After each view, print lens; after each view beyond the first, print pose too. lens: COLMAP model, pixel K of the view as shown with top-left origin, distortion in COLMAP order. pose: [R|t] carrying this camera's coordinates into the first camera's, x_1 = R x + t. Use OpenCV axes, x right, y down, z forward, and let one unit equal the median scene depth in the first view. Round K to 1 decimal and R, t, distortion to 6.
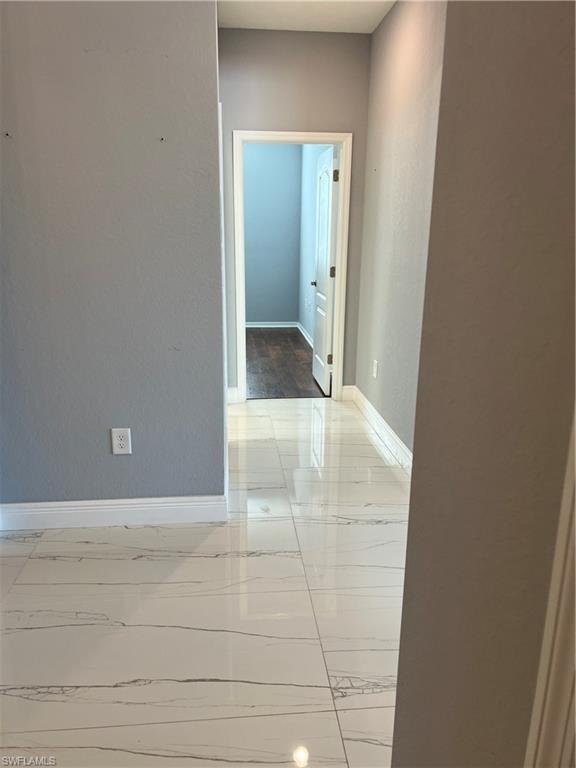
lens RADIAL K [[577.5, 0, 287.2], [0, 577.5, 385.1], [0, 0, 1]] dist [0.054426, -0.084515]
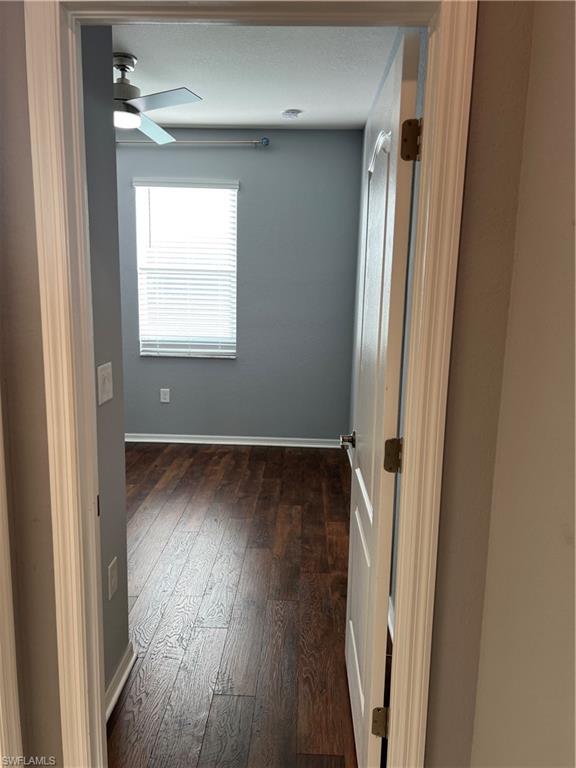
lens RADIAL K [[577.5, 0, 287.4], [0, 577.5, 387.2], [0, 0, 1]] dist [0.054426, -0.084515]
pose [[0.990950, 0.032478, -0.130241, 0.054817], [-0.043949, 0.995309, -0.086193, -0.178549], [0.126831, 0.091137, 0.987729, 0.608444]]
